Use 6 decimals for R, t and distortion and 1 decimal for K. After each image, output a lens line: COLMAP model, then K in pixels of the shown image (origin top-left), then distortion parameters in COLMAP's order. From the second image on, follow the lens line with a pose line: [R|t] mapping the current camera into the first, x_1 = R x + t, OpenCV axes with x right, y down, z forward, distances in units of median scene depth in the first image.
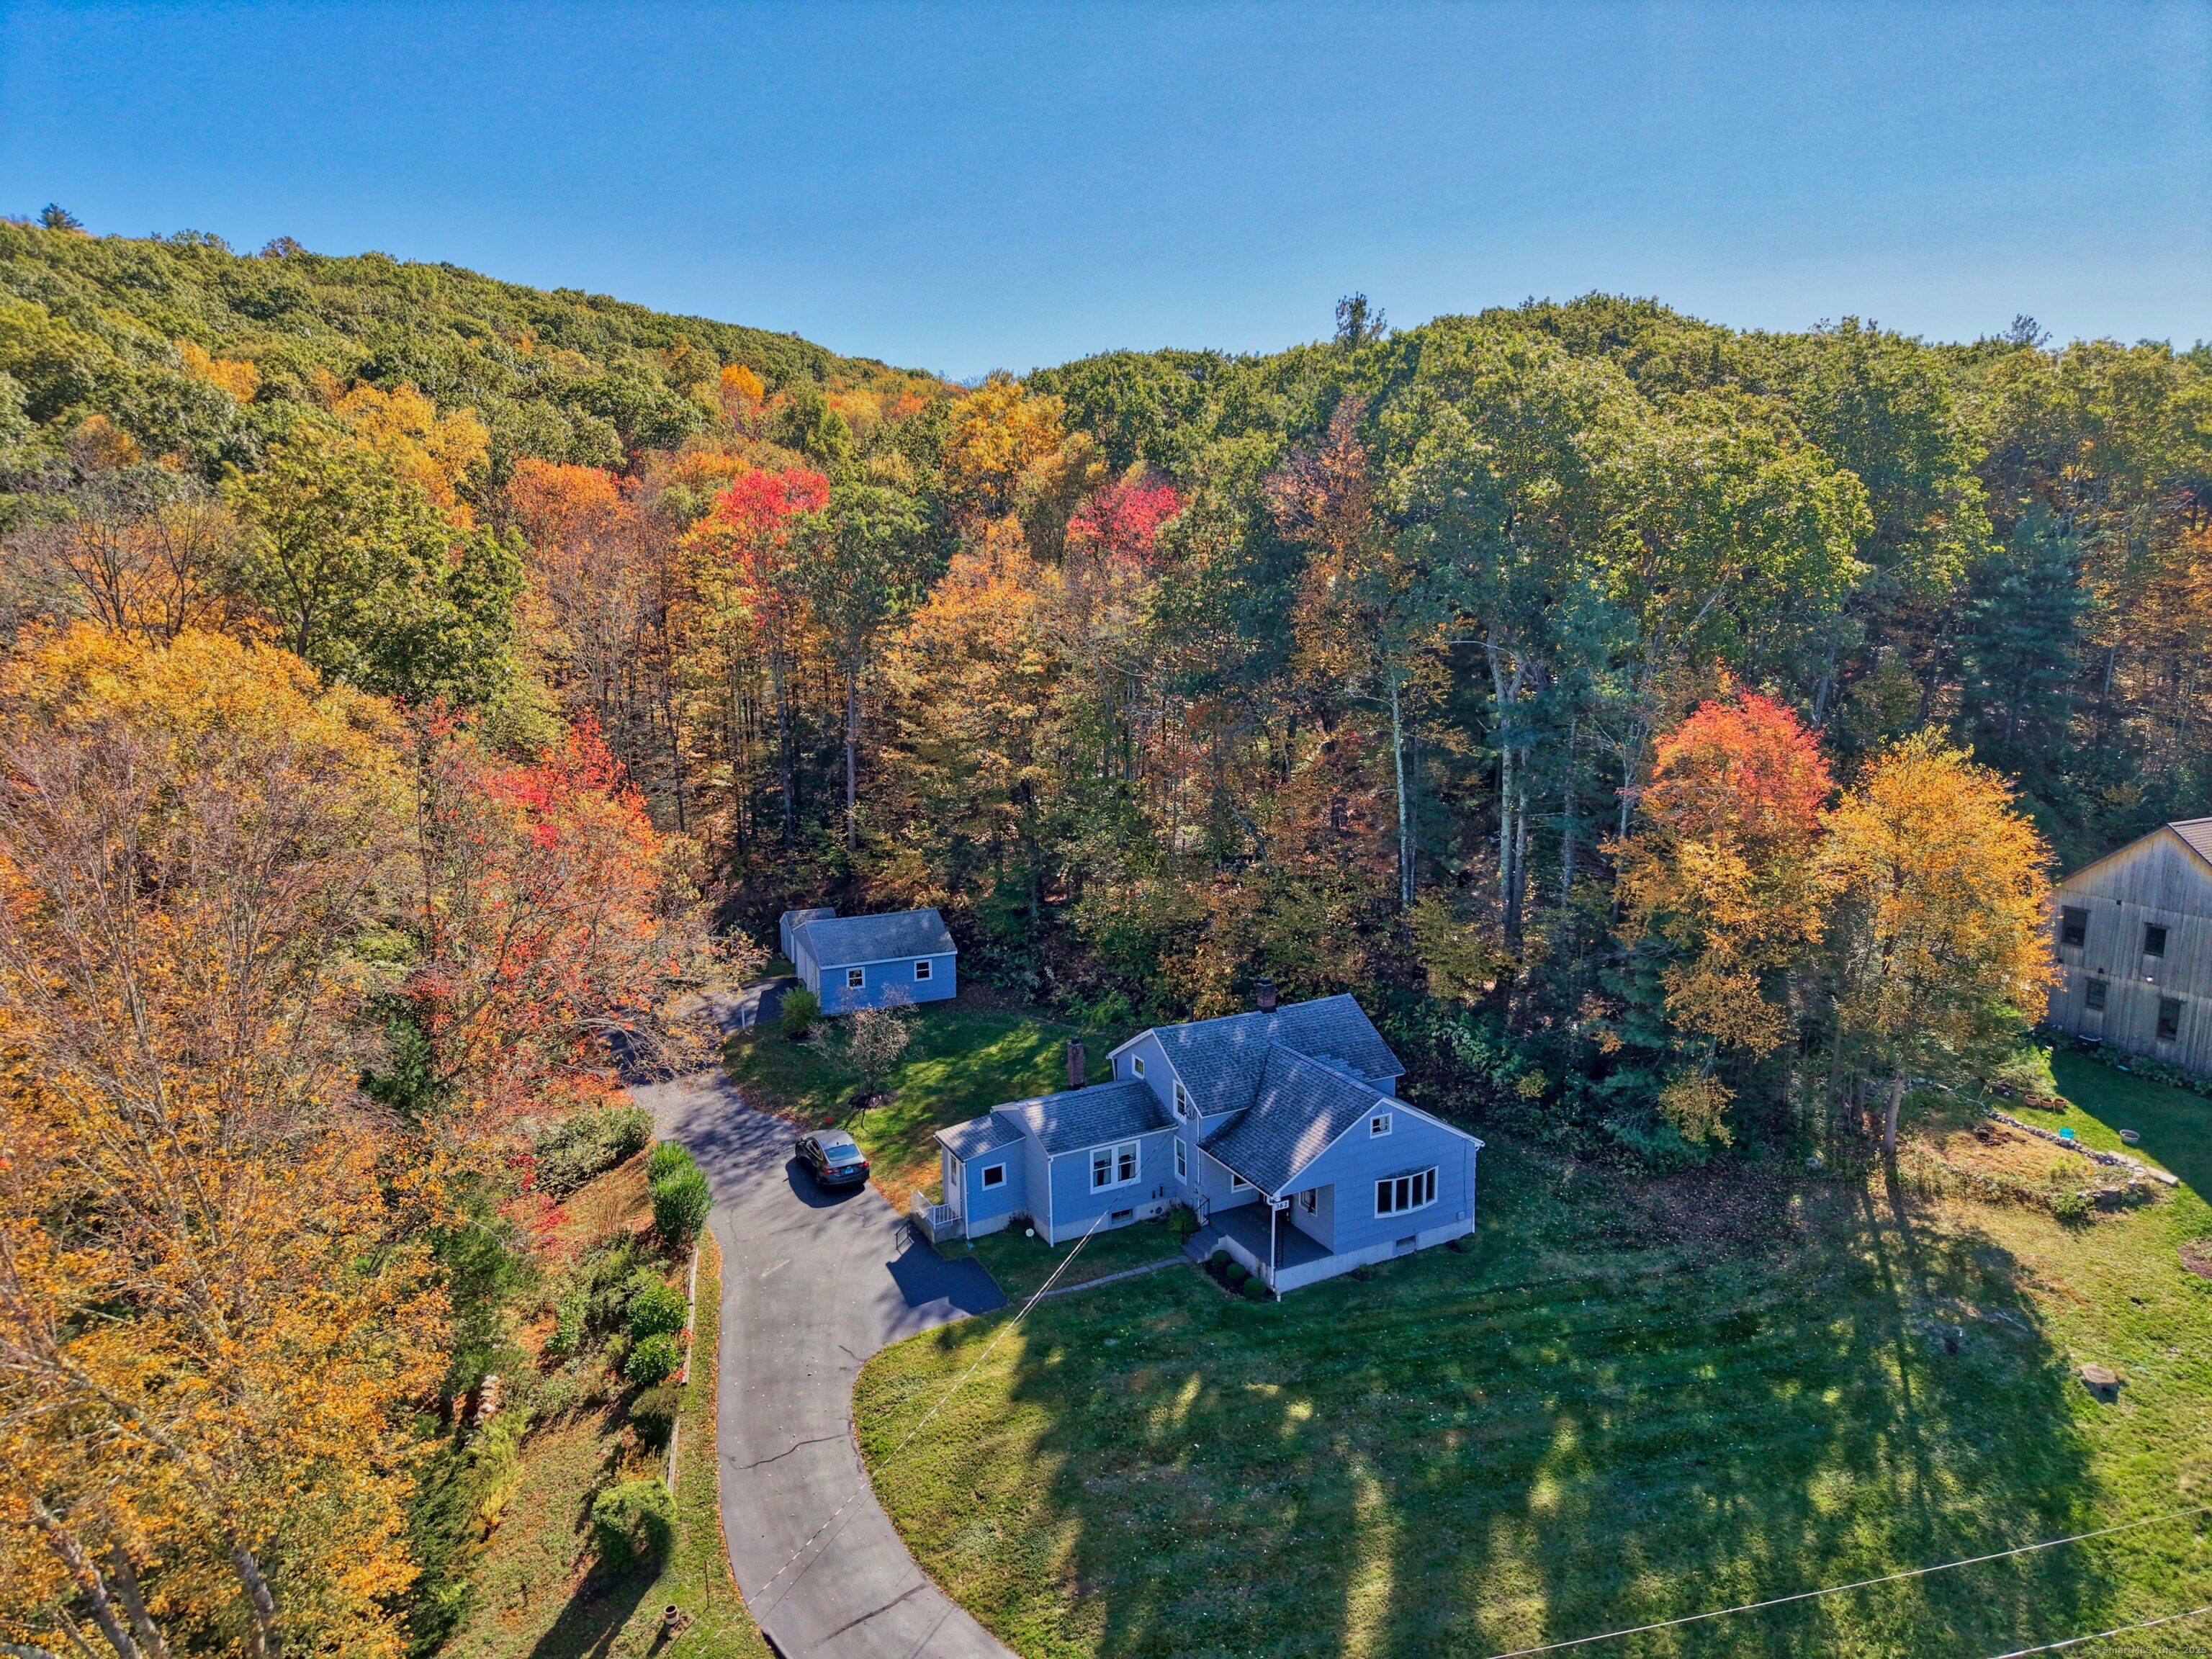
lens RADIAL K [[1443.9, 0, 1100.3], [0, 1443.9, 812.3], [0, 0, 1]] dist [-0.001737, 0.006596]
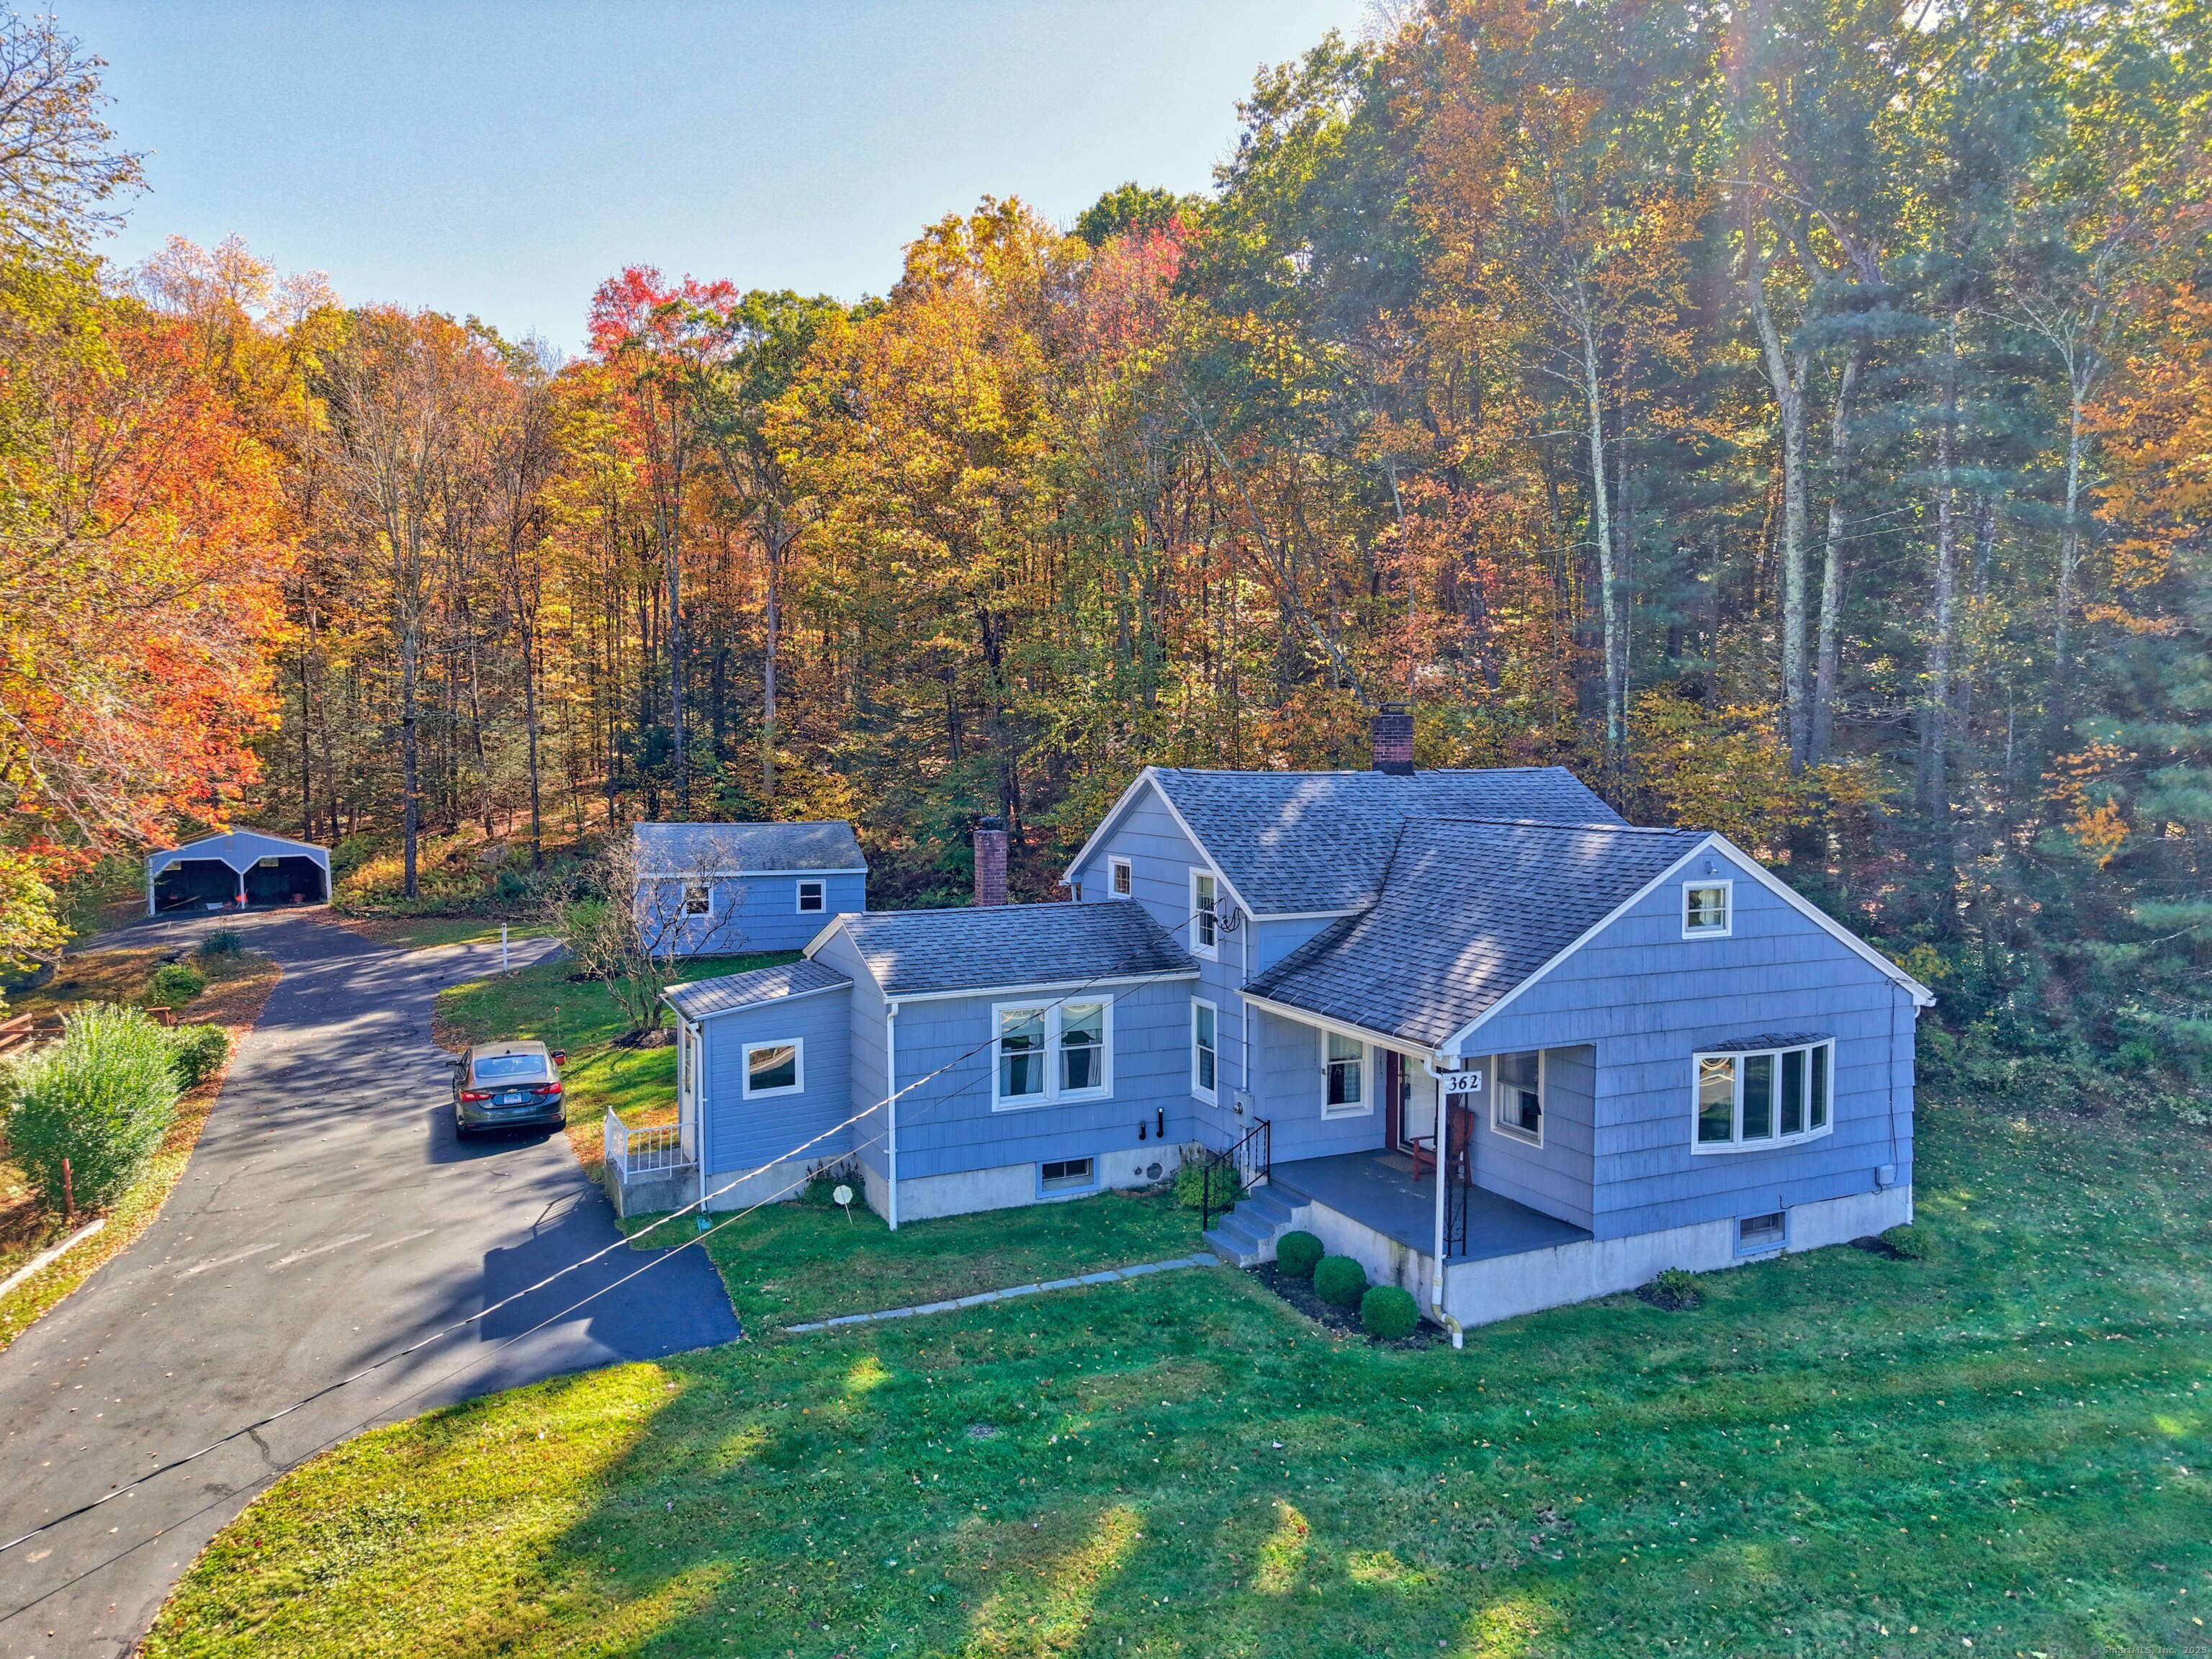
lens RADIAL K [[1443.9, 0, 1114.1], [0, 1443.9, 810.1], [0, 0, 1]] dist [-0.001737, 0.006596]
pose [[0.999271, 0.019305, -0.032928, 0.042333], [-0.023912, 0.989022, -0.145820, 0.240258], [0.029751, 0.146501, 0.988763, 0.569867]]
